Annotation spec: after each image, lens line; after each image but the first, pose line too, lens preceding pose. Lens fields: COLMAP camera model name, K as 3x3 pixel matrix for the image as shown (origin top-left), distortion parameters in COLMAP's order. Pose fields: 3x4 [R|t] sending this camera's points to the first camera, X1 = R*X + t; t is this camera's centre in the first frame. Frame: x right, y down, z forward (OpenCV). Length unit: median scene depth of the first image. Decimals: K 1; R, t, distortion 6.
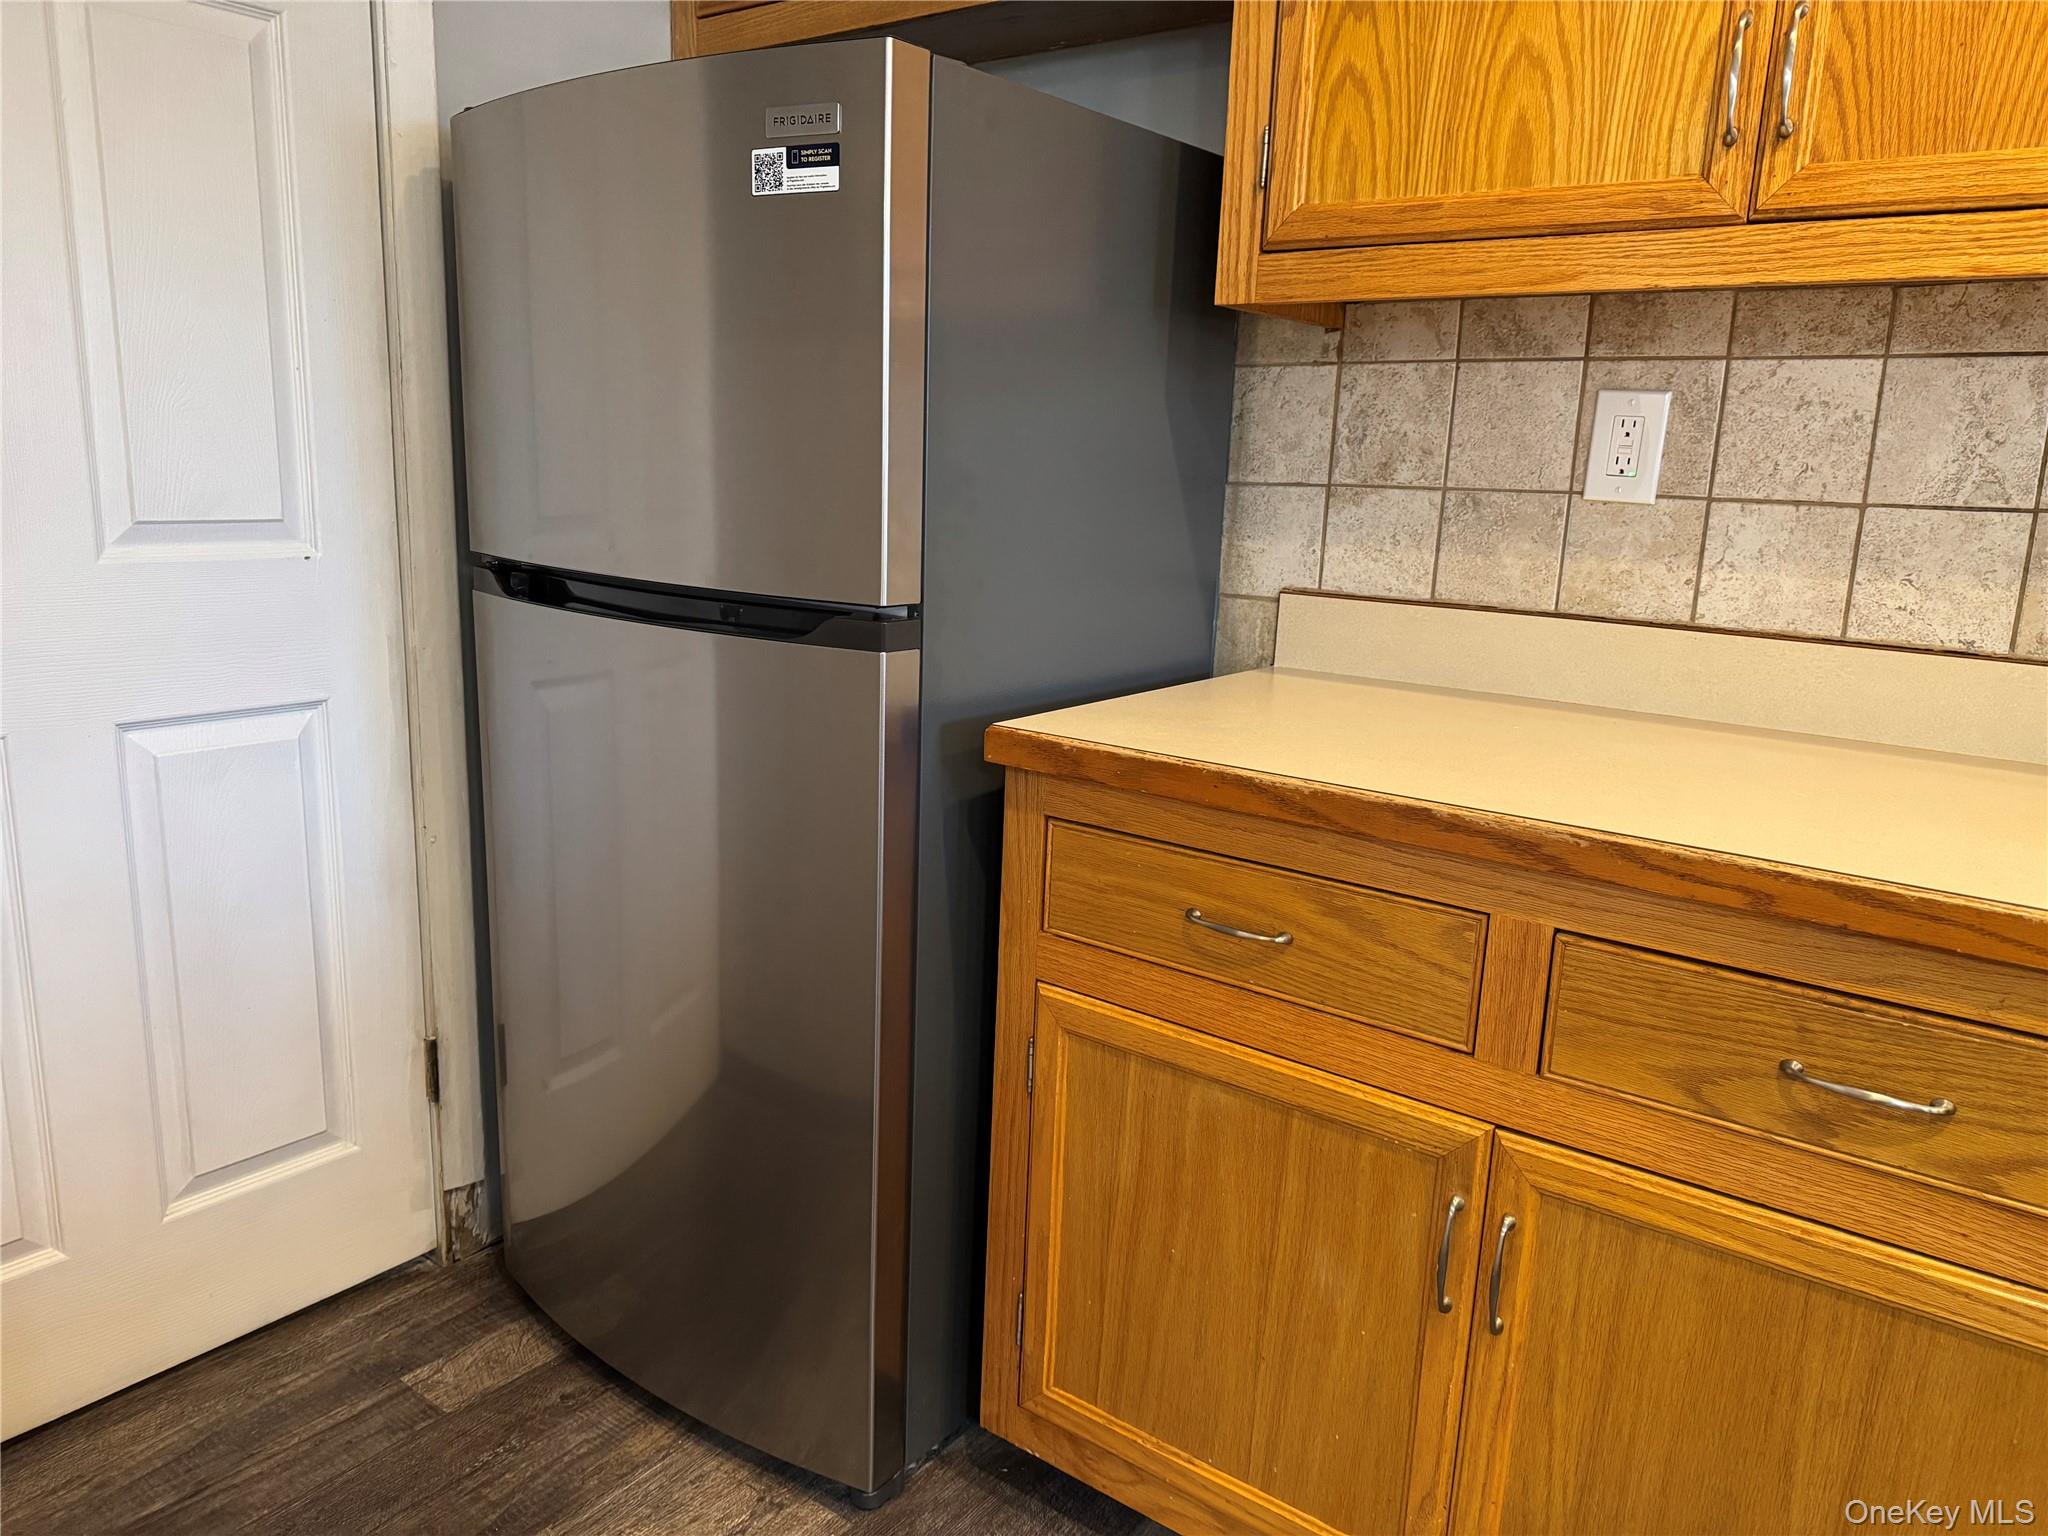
lens RADIAL K [[1443.0, 0, 1027.2], [0, 1443.0, 778.7], [0, 0, 1]] dist [0.022053, -0.028069]
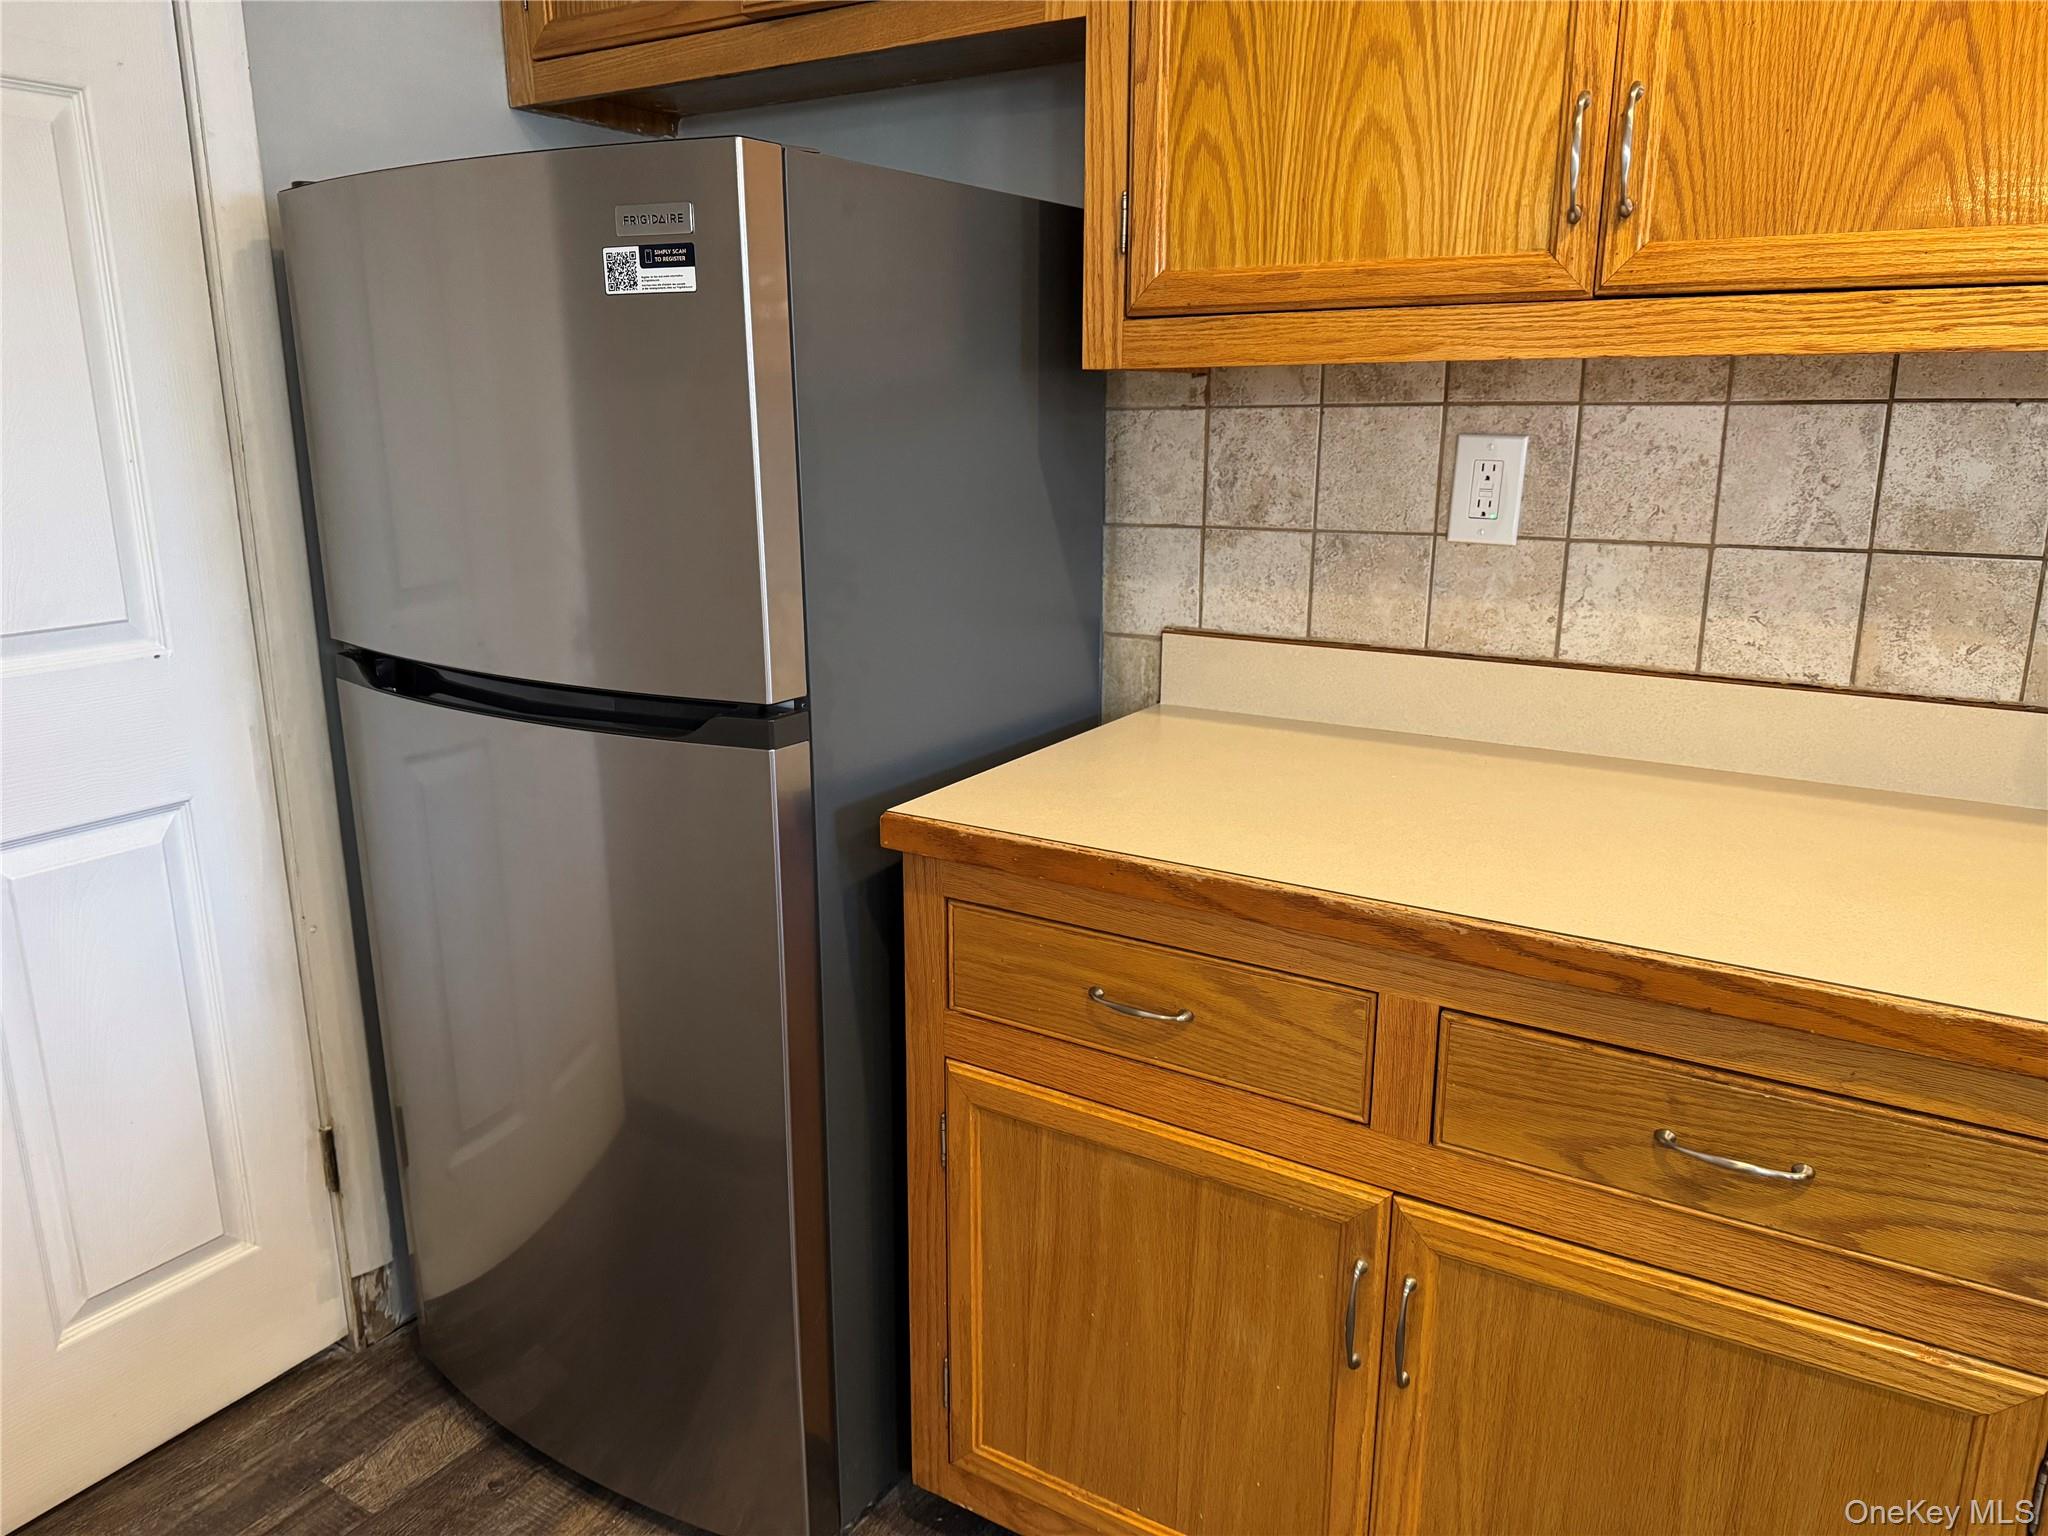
lens RADIAL K [[1443.0, 0, 1031.8], [0, 1443.0, 778.6], [0, 0, 1]] dist [0.022053, -0.028069]
pose [[0.995397, -0.057871, 0.076388, 0.001829], [0.054918, 0.997681, 0.040217, -0.102658], [-0.078538, -0.035837, 0.996267, -0.005363]]
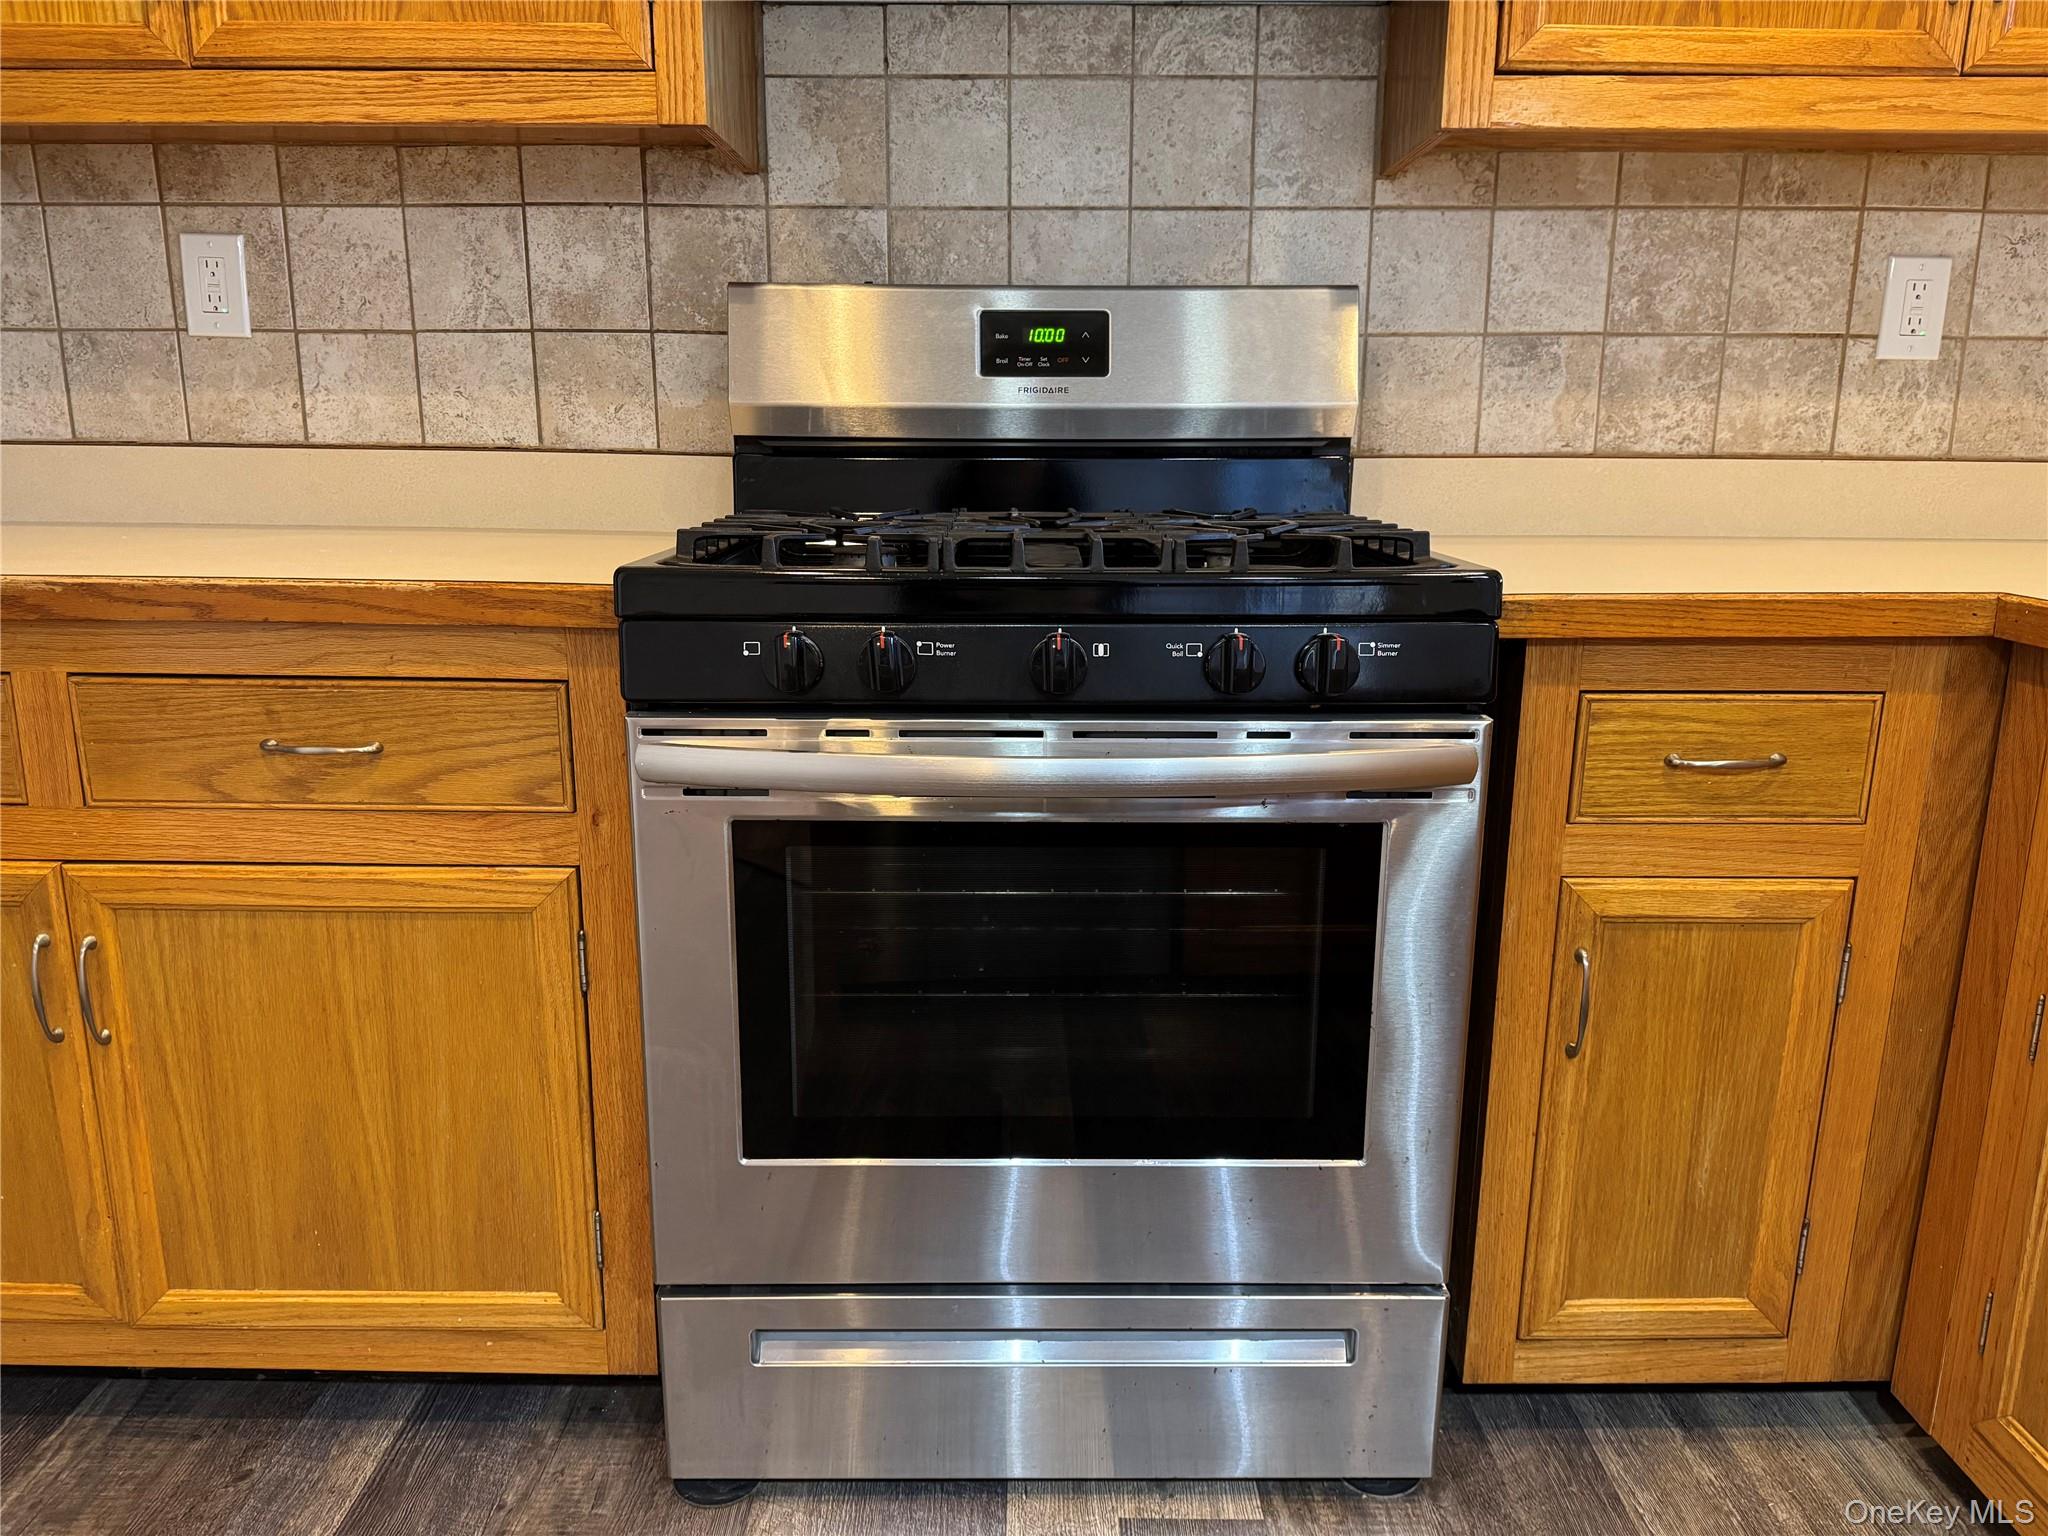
lens RADIAL K [[1443.0, 0, 1023.6], [0, 1443.0, 773.9], [0, 0, 1]] dist [0.022053, -0.028069]
pose [[0.805662, -0.168924, 0.567779, 0.269444], [0.150397, 0.985403, 0.079765, 0.176809], [-0.572965, 0.021128, 0.819307, -0.313786]]
